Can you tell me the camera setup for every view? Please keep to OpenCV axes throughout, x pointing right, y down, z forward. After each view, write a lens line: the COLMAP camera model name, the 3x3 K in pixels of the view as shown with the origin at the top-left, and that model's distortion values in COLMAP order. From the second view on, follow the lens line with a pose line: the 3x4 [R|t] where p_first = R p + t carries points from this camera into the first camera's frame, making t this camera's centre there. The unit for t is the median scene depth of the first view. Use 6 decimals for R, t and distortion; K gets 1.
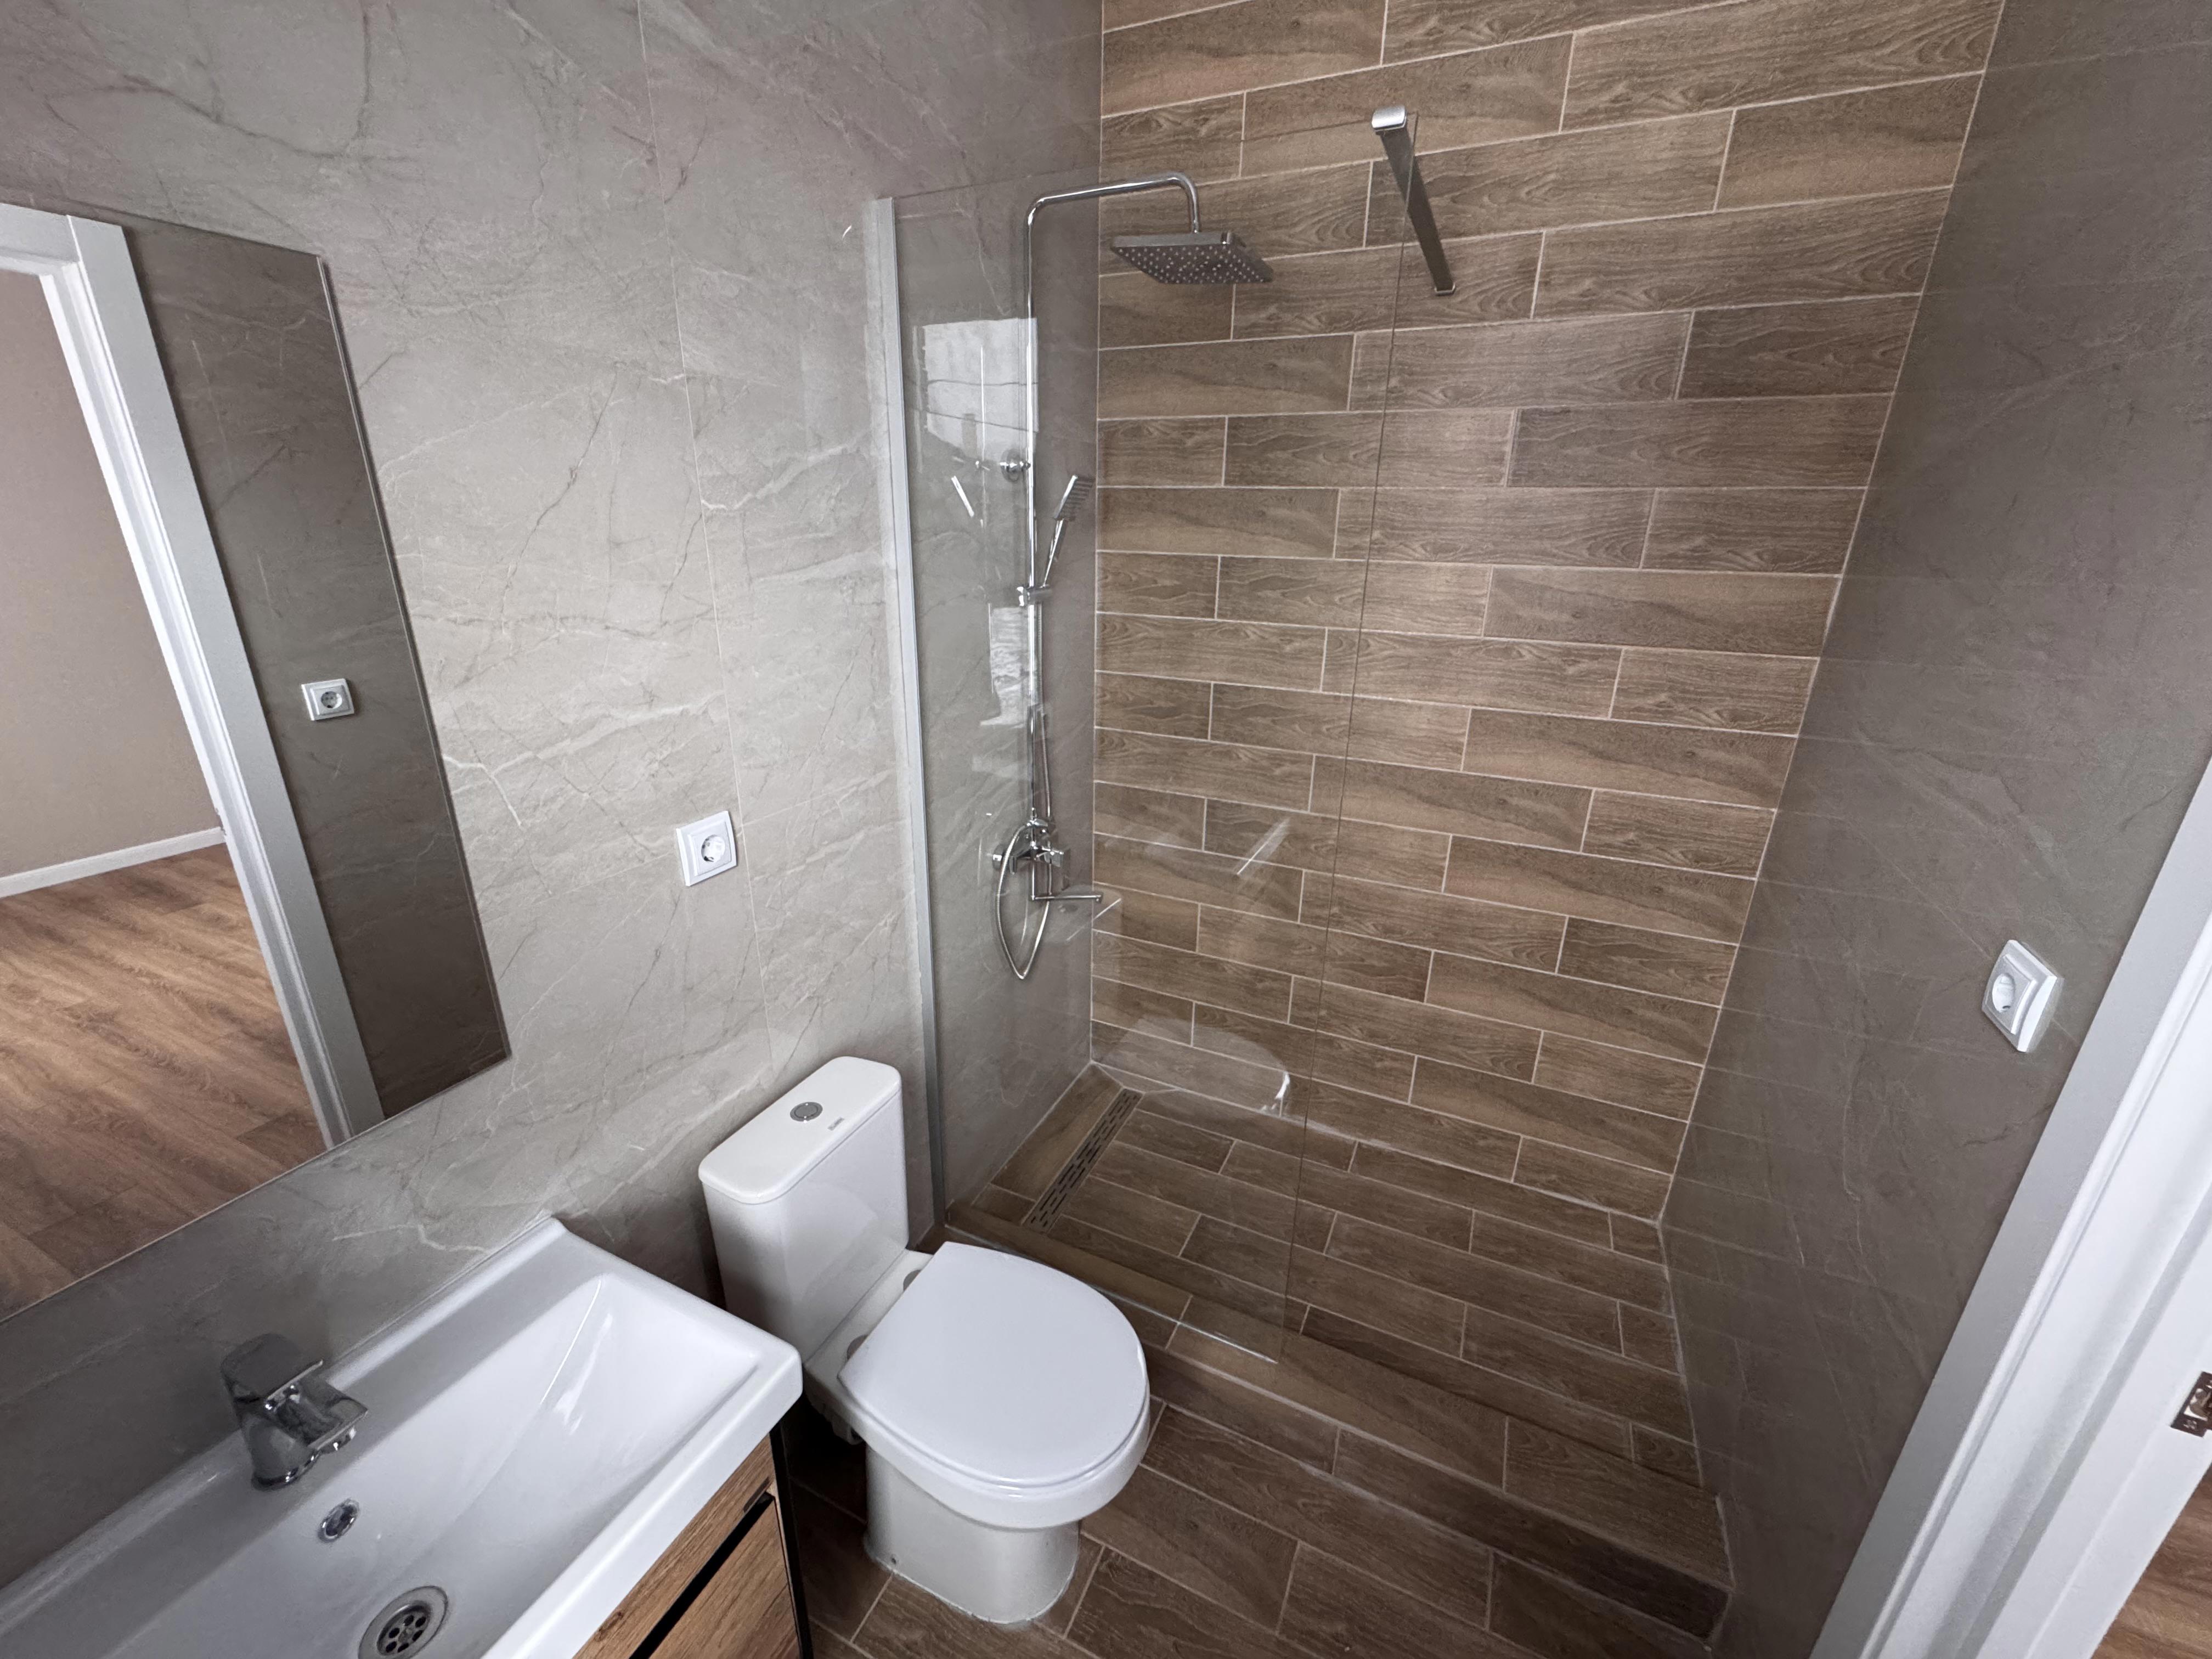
lens RADIAL K [[884.0, 0, 1106.0], [0, 884.0, 829.5], [0, 0, 1]] dist [-0.003052, -0.000099]
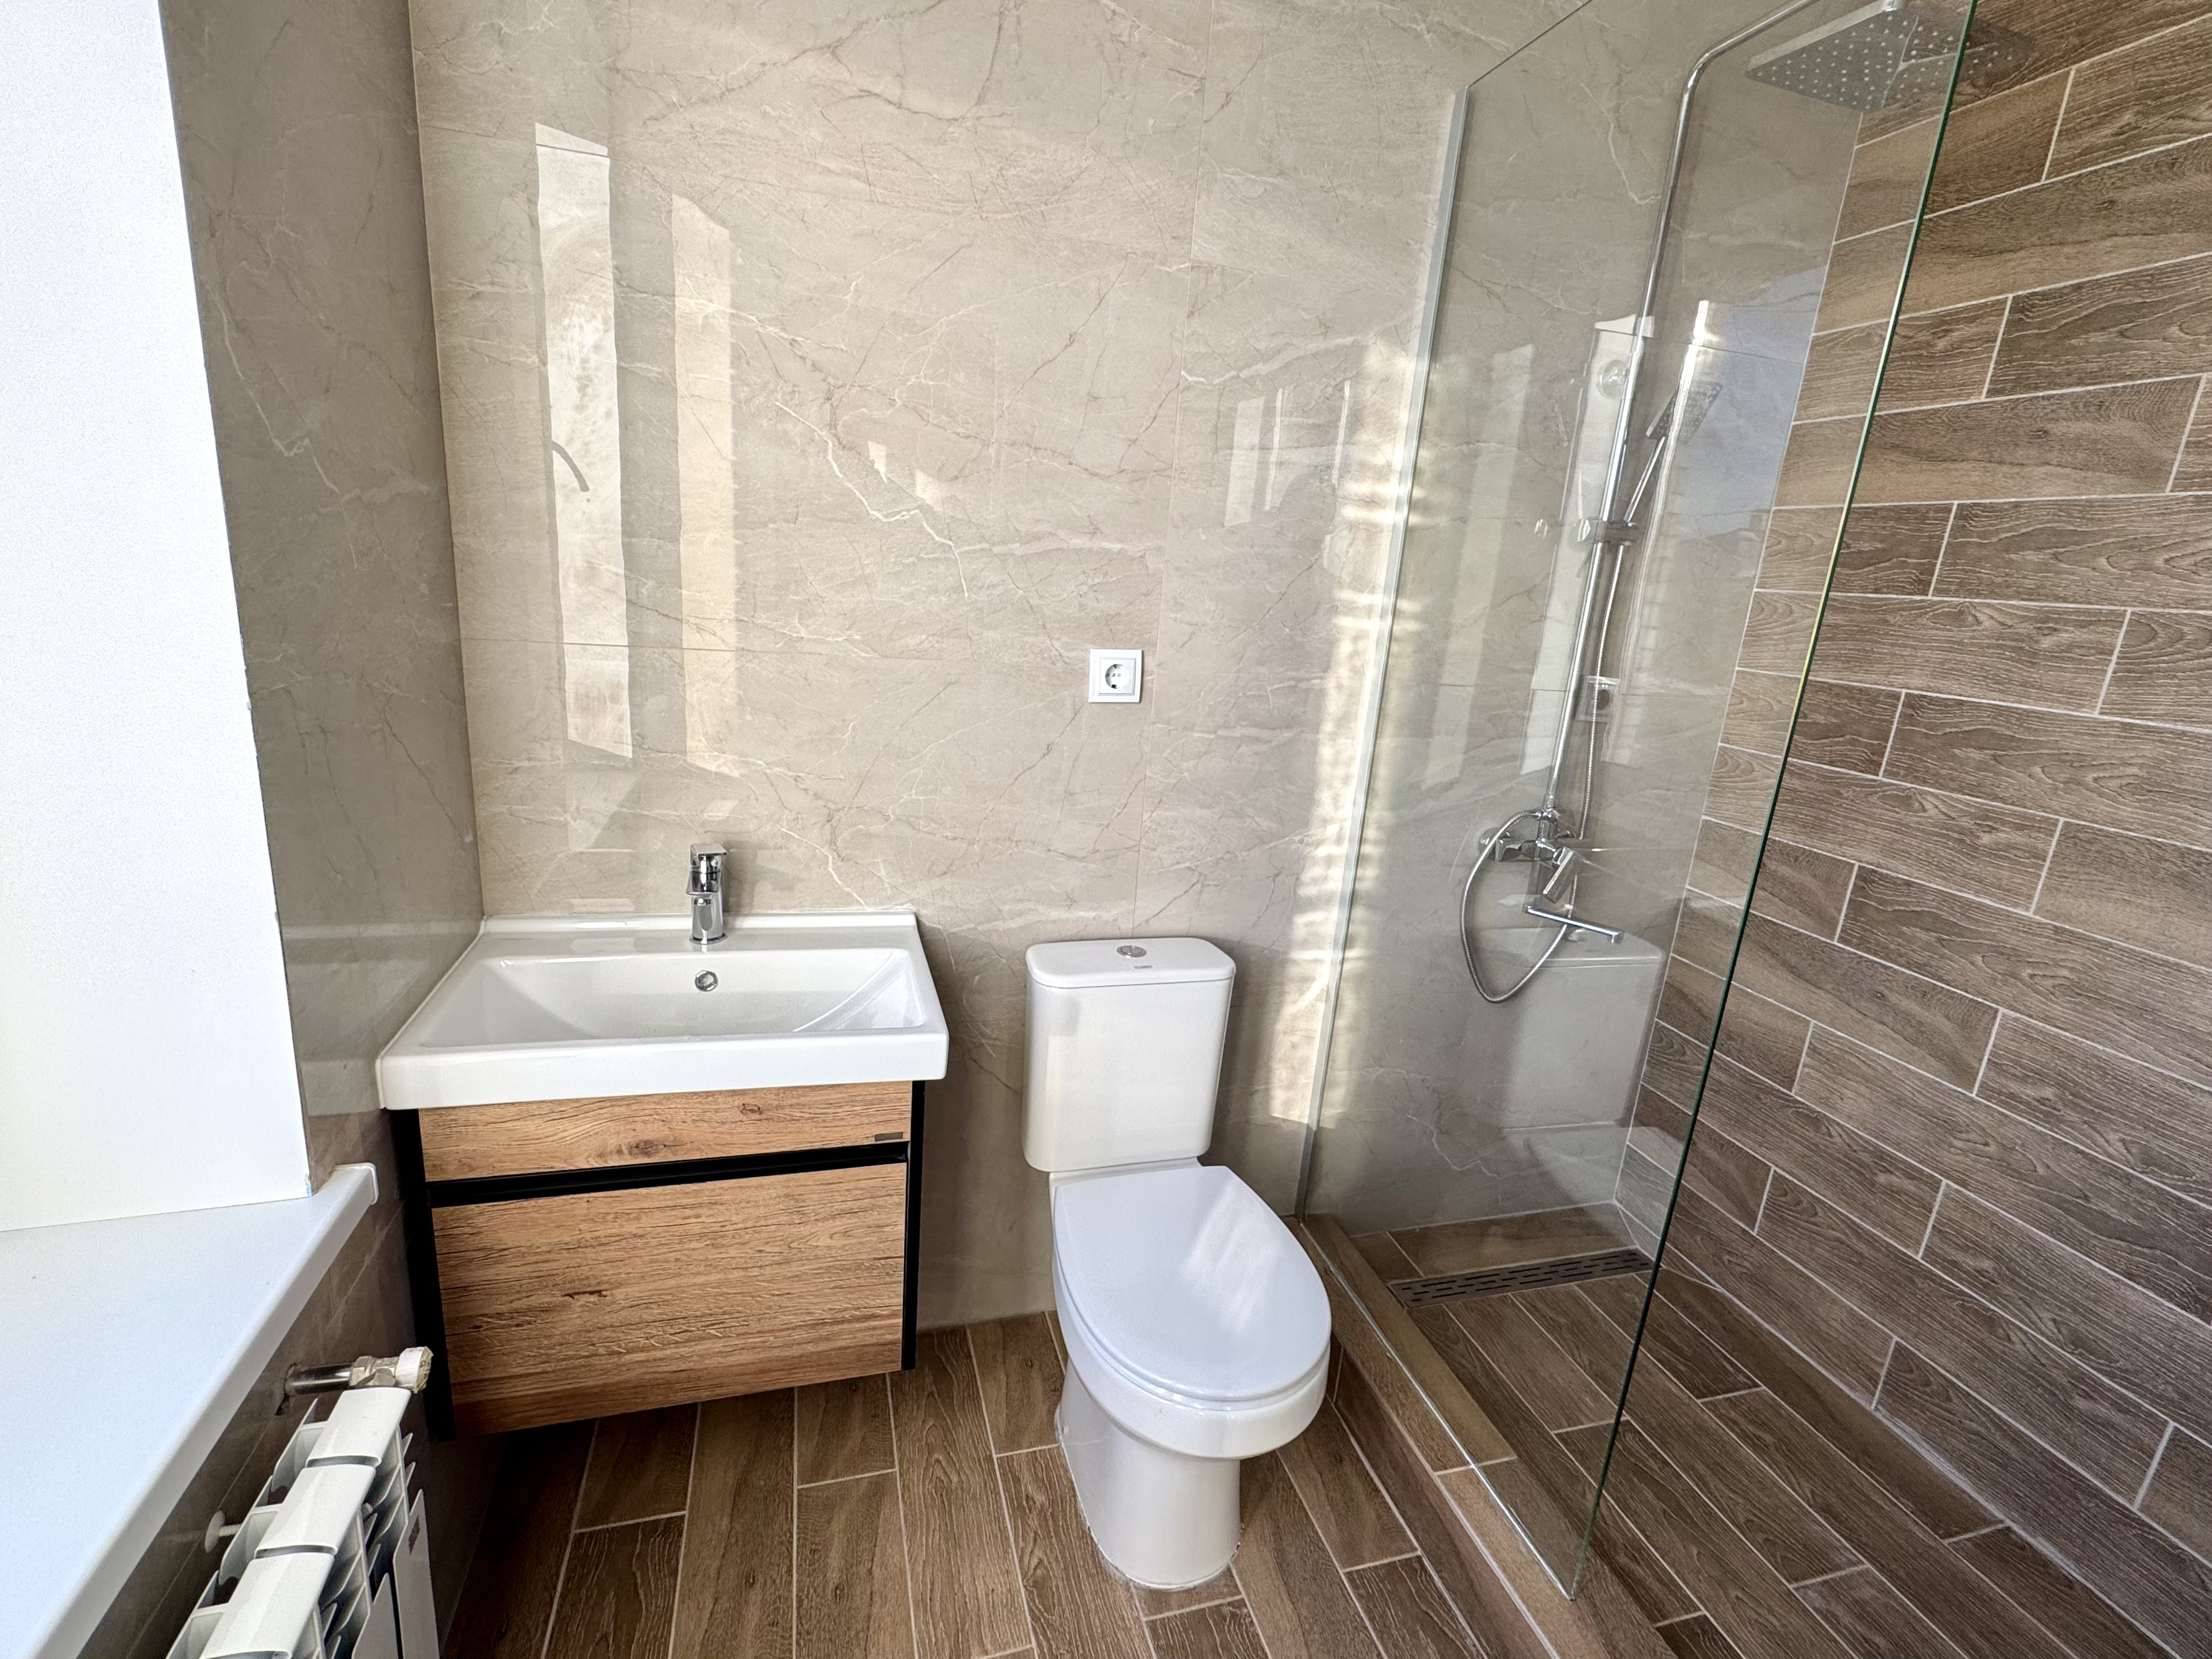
lens RADIAL K [[1001.3, 0, 1106.0], [0, 1001.3, 829.5], [0, 0, 1]] dist [-0.001698, -0.000993]
pose [[0.659262, 0.220502, -0.718855, 0.332580], [-0.308429, 0.951206, 0.008913, 0.130642], [0.685744, 0.215839, 0.695103, 0.089752]]
